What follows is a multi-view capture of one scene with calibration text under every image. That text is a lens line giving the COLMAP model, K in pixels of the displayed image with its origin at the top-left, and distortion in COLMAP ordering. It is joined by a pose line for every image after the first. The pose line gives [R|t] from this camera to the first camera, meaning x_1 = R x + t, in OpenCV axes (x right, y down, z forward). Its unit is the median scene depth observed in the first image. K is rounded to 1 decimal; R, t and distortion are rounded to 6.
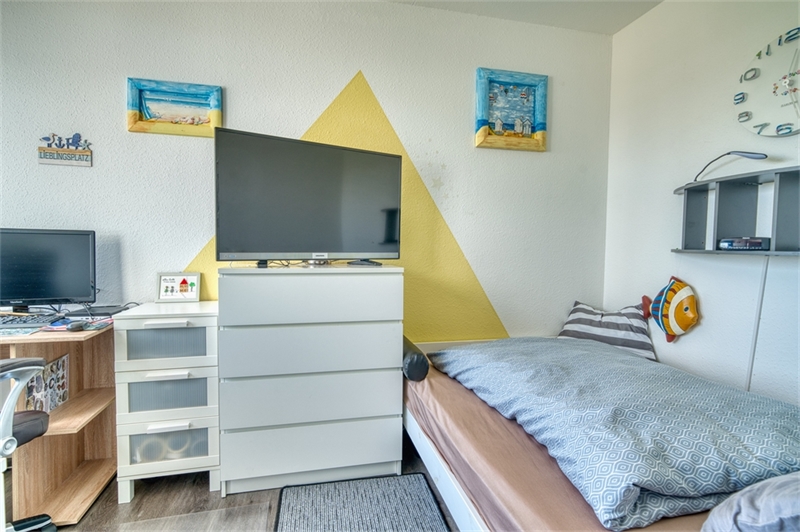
lens RADIAL K [[403.1, 0, 401.1], [0, 403.1, 264.2], [0, 0, 1]] dist [0.002493, -0.002284]
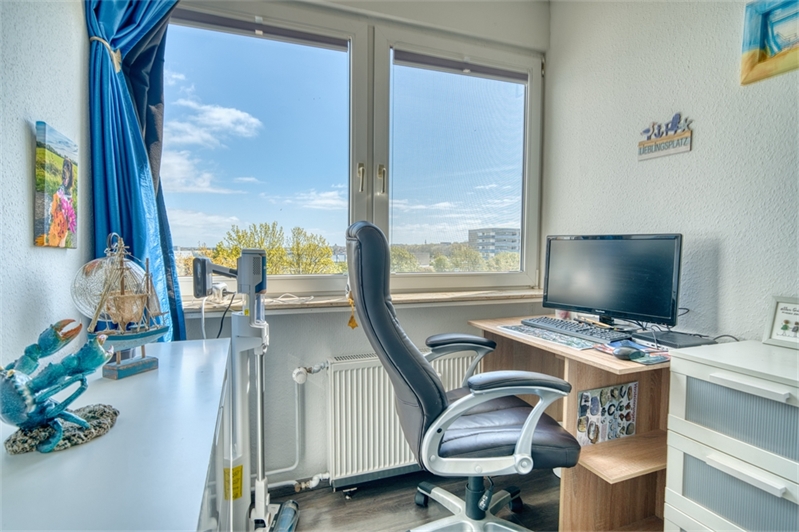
lens RADIAL K [[402.6, 0, 399.0], [0, 402.6, 269.3], [0, 0, 1]] dist [0.002493, -0.002284]
pose [[0.124246, 0.043902, -0.991280, -0.066877], [-0.049412, 0.998055, 0.038009, -0.018448], [0.991020, 0.044258, 0.126173, 0.397552]]
